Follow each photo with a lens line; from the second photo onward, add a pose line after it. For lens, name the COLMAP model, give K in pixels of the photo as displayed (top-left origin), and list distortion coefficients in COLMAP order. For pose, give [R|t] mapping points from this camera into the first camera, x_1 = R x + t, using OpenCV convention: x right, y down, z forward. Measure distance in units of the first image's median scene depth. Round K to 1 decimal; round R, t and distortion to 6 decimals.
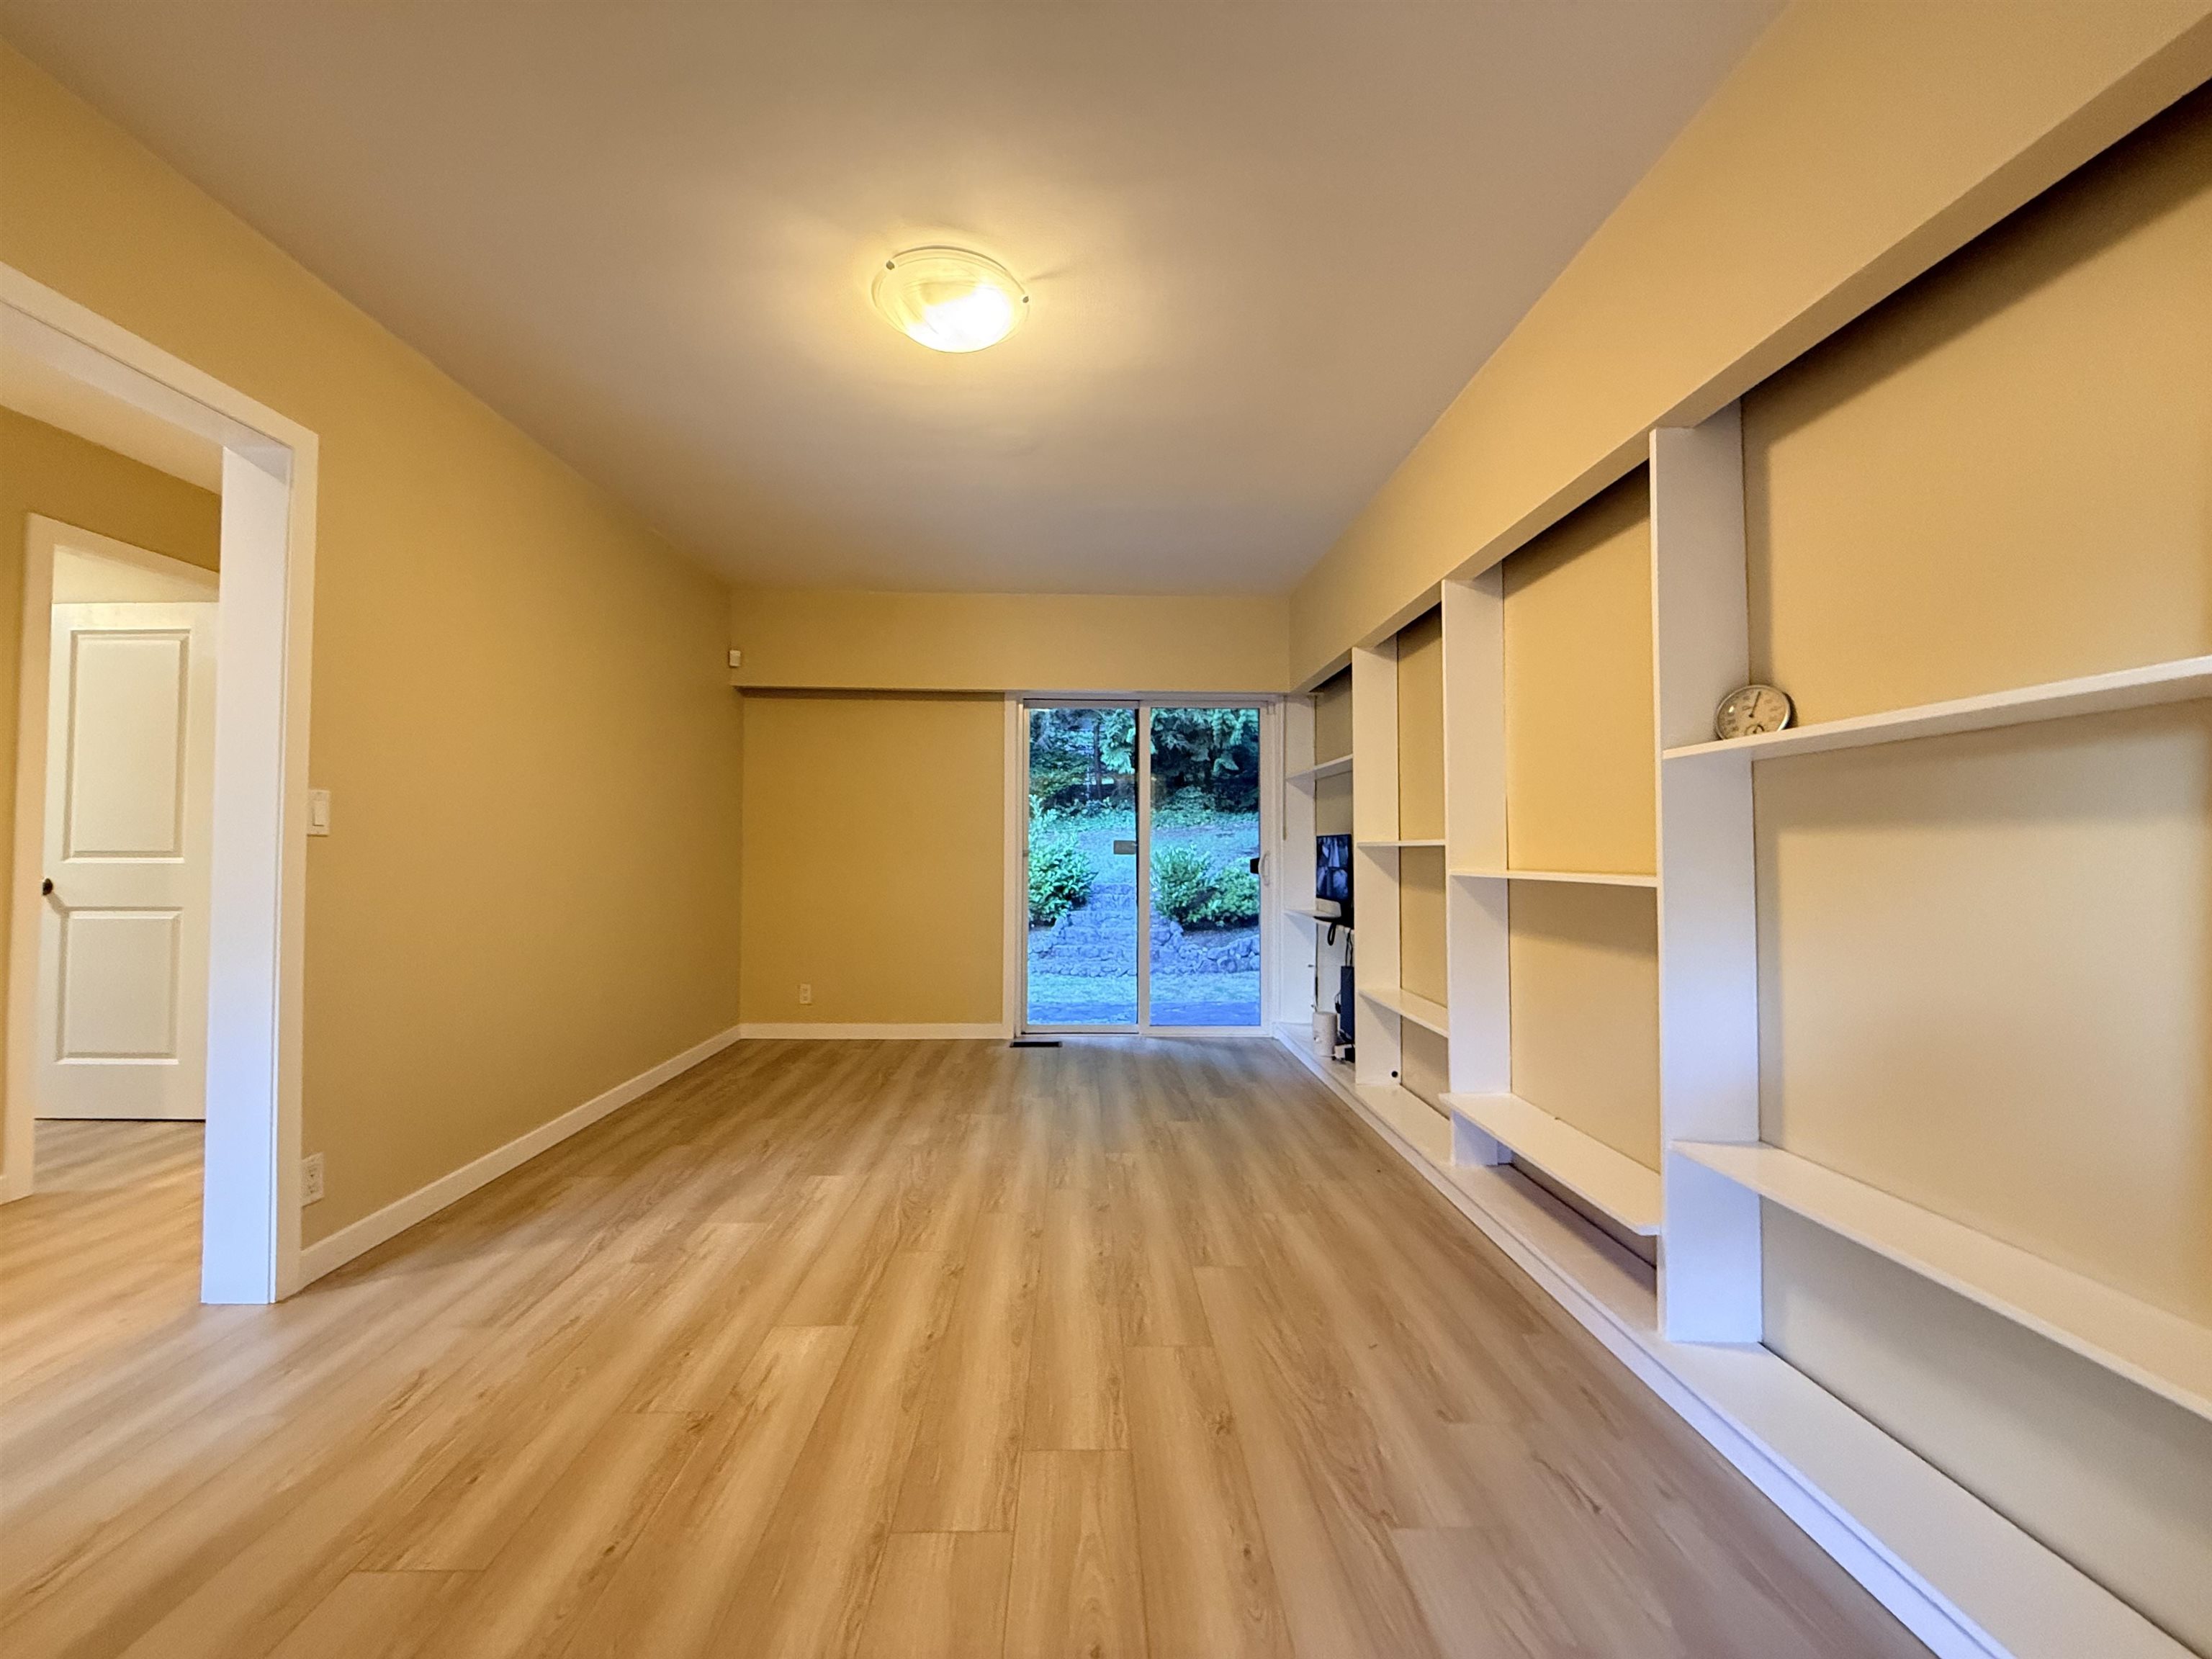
lens RADIAL K [[875.7, 0, 1085.7], [0, 875.7, 827.3], [0, 0, 1]] dist [-0.000907, 0.000092]
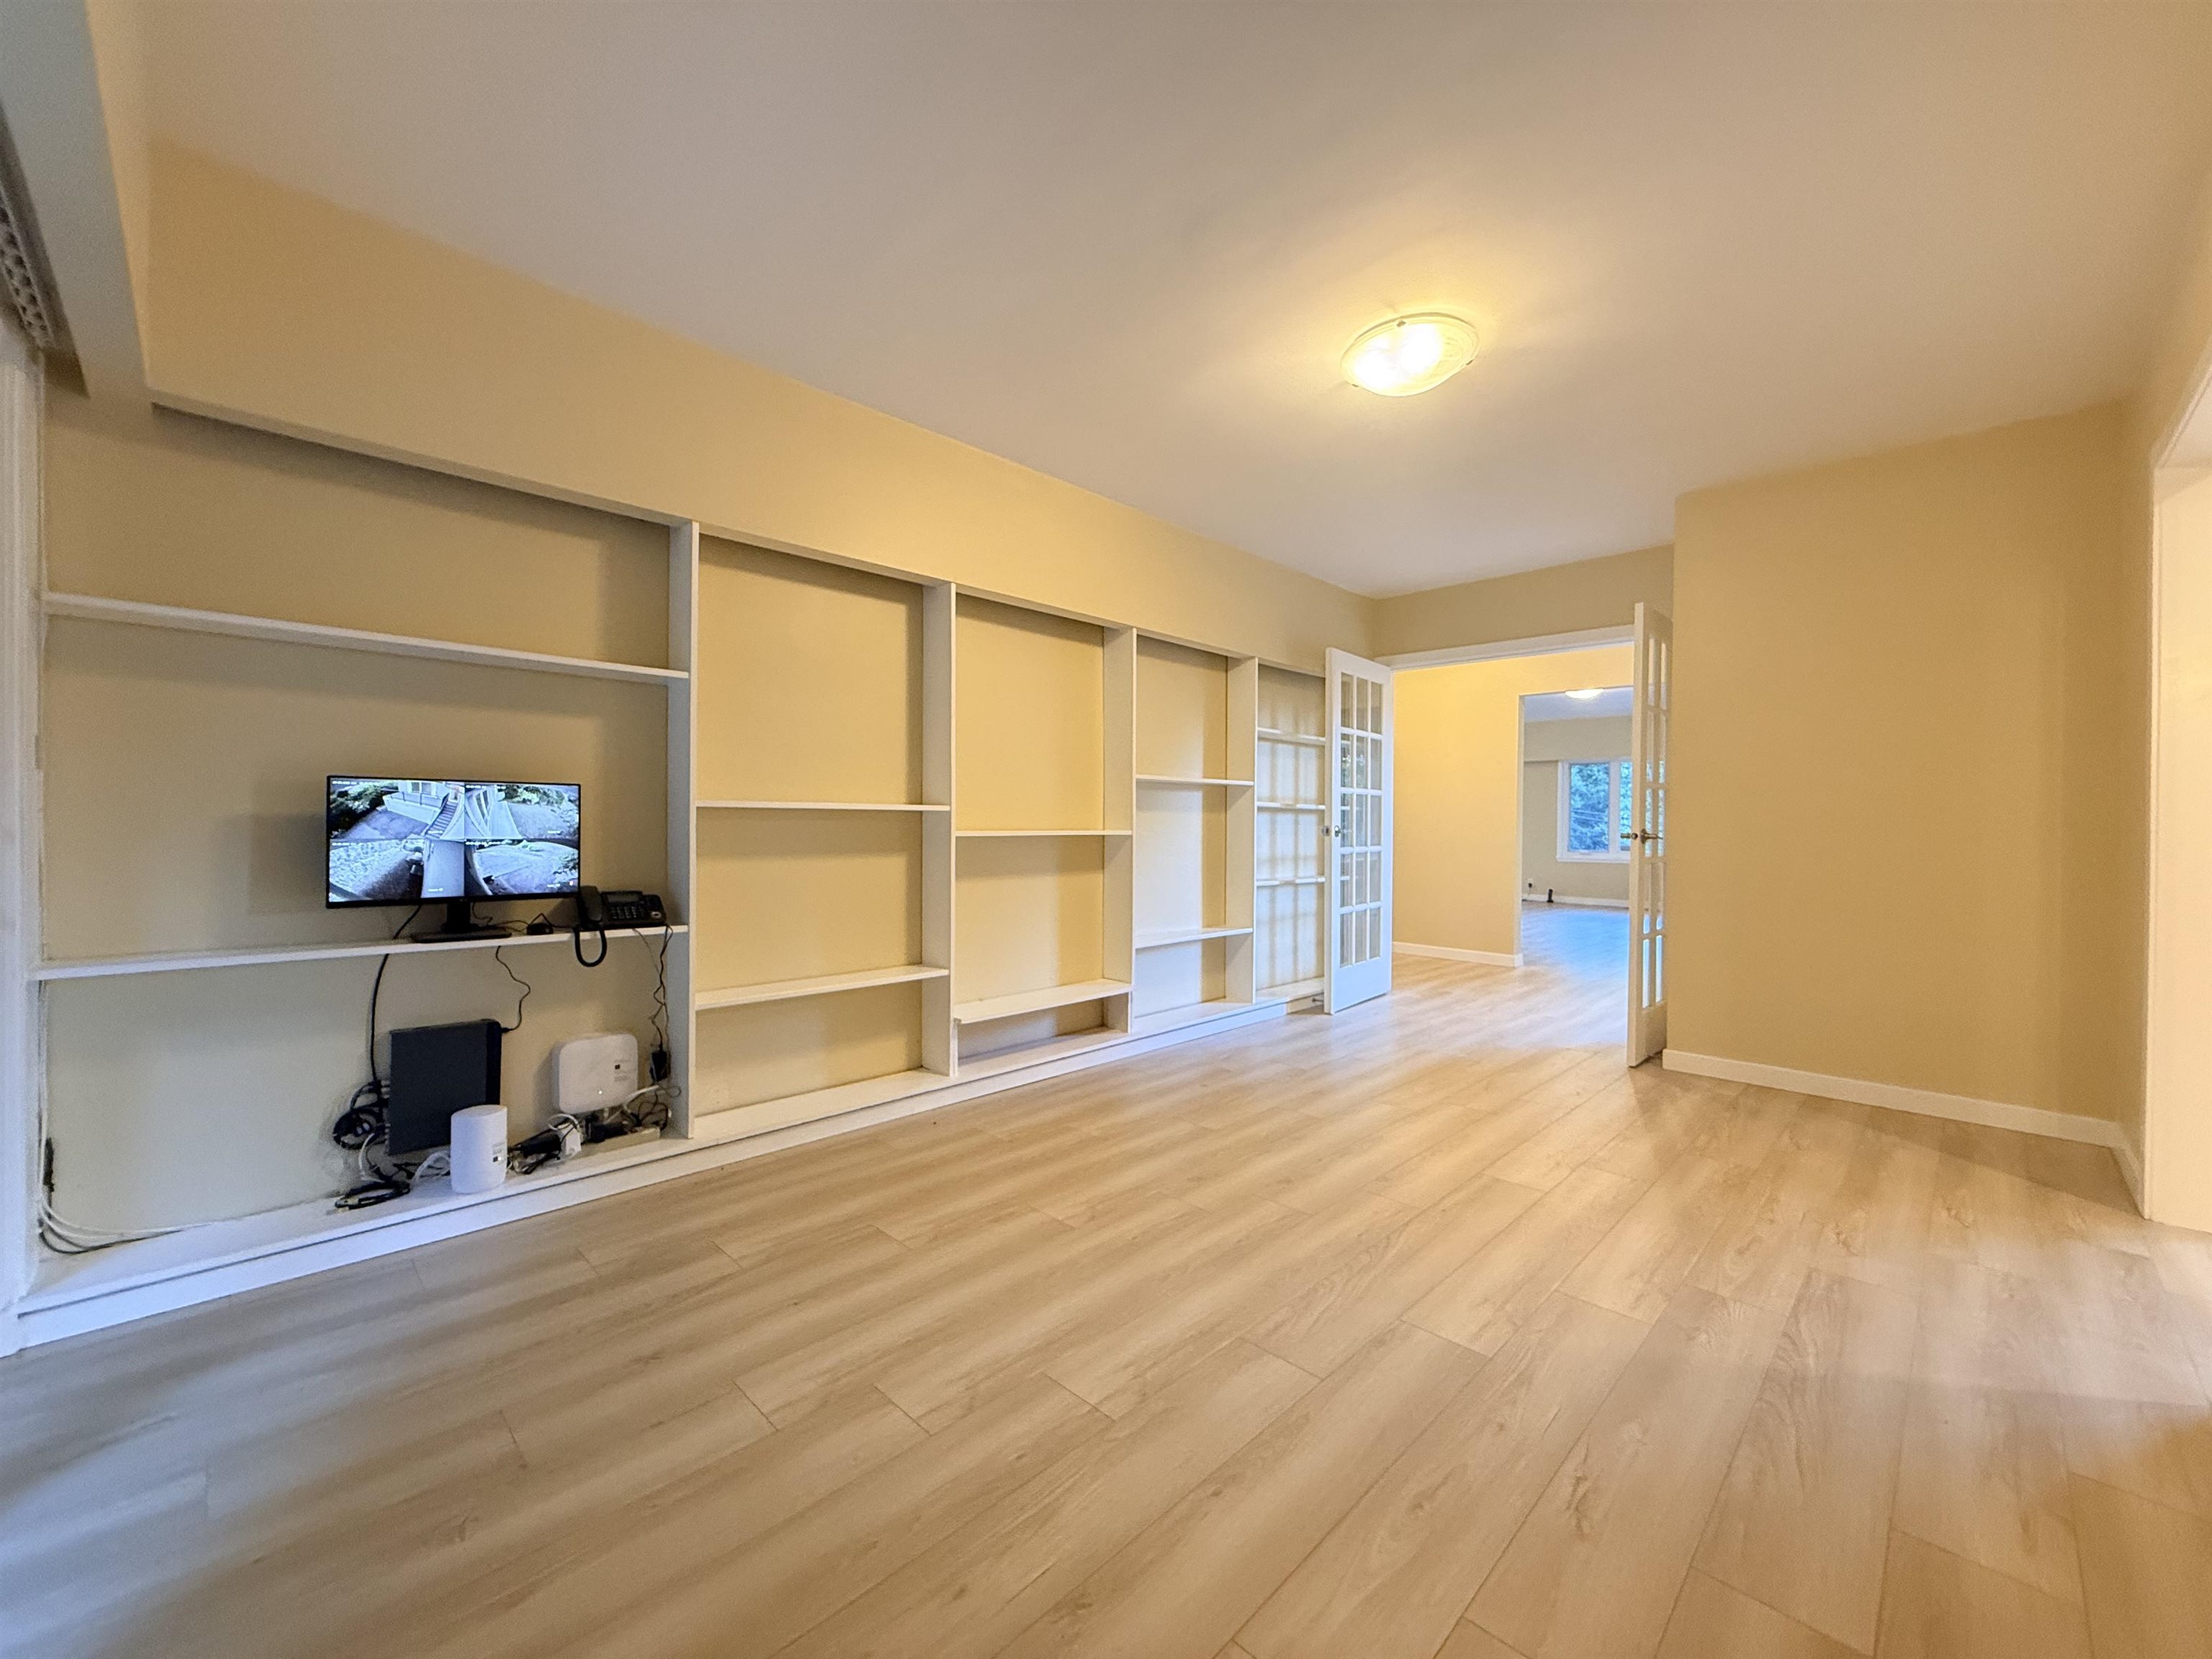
lens RADIAL K [[875.7, 0, 1103.3], [0, 875.7, 820.0], [0, 0, 1]] dist [-0.000907, 0.000092]
pose [[-0.697449, -0.007502, 0.716595, -0.590843], [-0.031873, 0.999280, -0.020560, 0.051300], [-0.715925, -0.037180, -0.697186, 1.721249]]
